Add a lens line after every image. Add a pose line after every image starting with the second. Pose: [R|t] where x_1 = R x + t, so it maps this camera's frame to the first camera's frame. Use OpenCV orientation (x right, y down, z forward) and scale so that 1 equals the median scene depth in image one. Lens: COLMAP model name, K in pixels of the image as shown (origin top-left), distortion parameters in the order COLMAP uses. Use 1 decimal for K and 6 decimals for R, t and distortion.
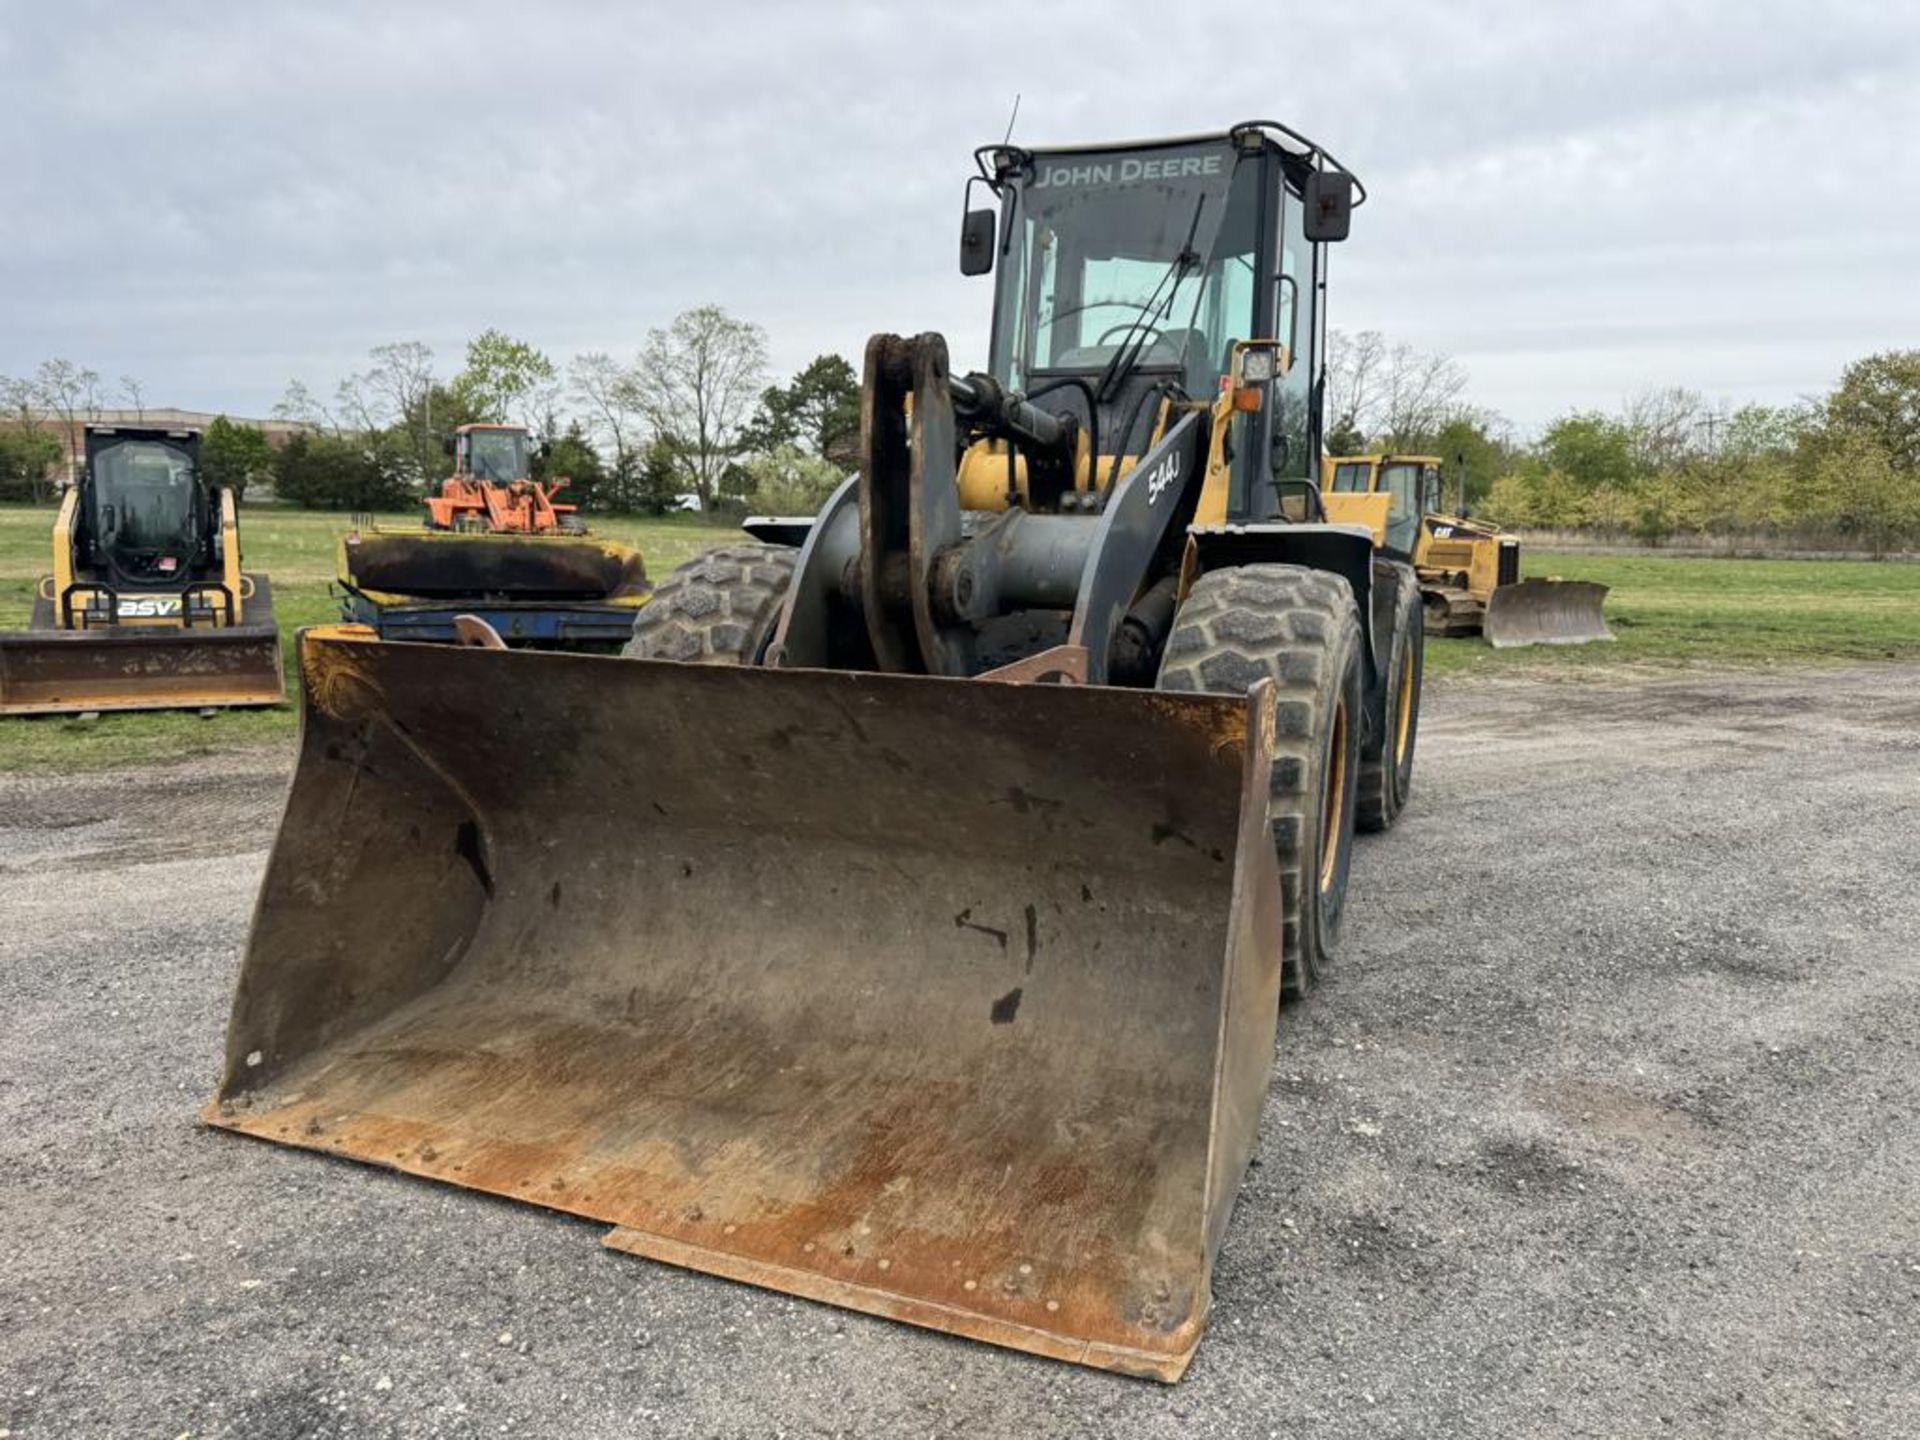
lens RADIAL K [[1350.3, 0, 956.5], [0, 1350.3, 725.7], [0, 0, 1]] dist [0.060128, -0.082046]
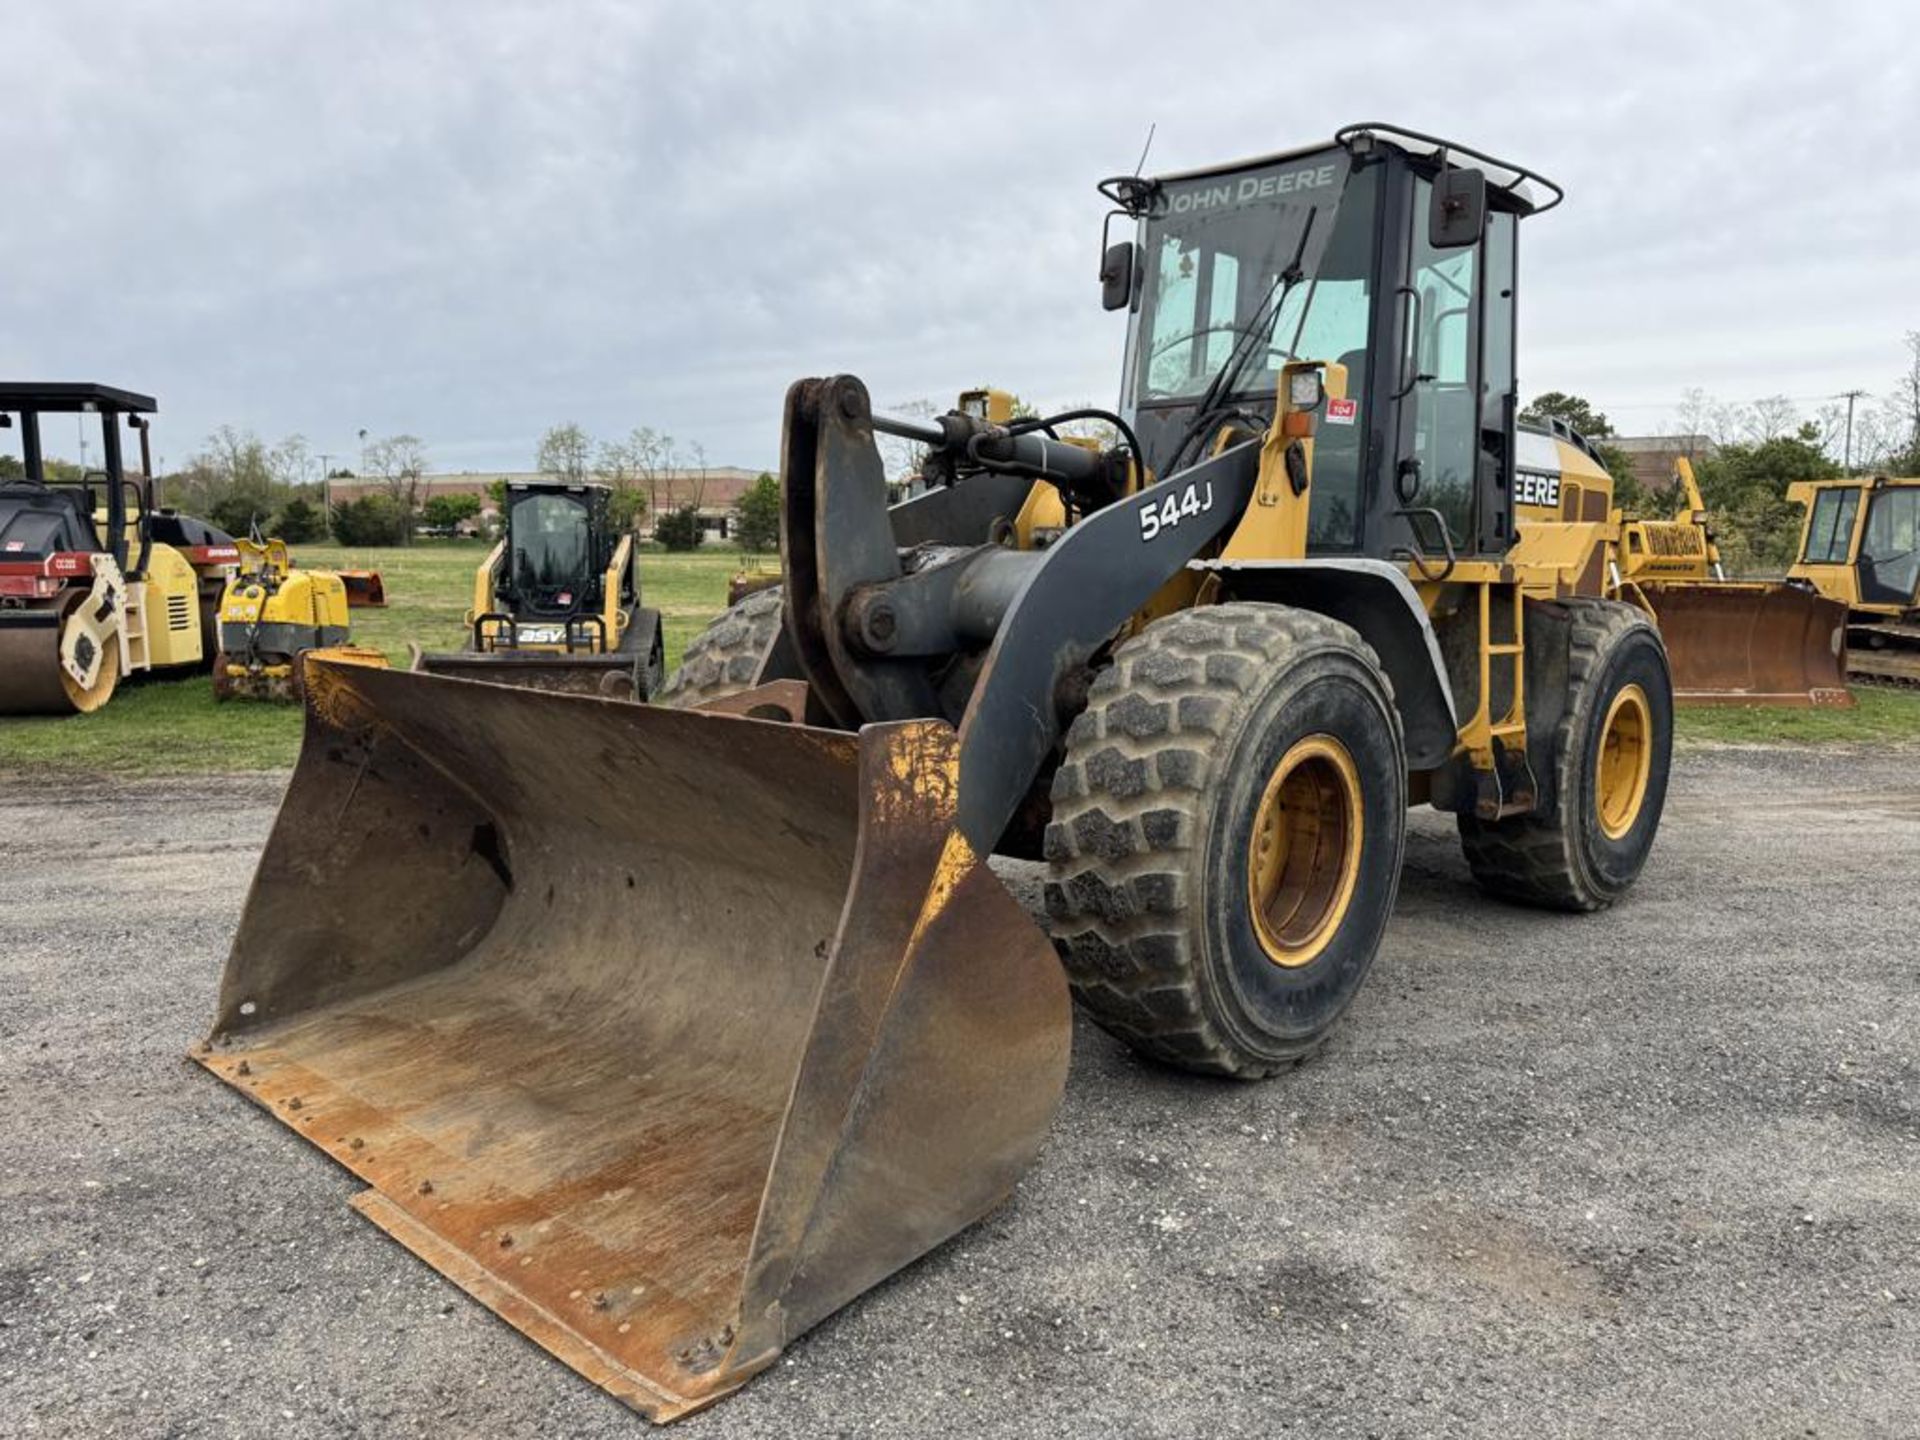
lens RADIAL K [[1347.7, 0, 948.6], [0, 1347.7, 720.1], [0, 0, 1]] dist [0.046393, -0.058837]
pose [[0.935144, 0.037027, -0.352326, 0.405860], [-0.048195, 0.998574, -0.022976, -0.008822], [0.350973, 0.038466, 0.935595, 0.078494]]
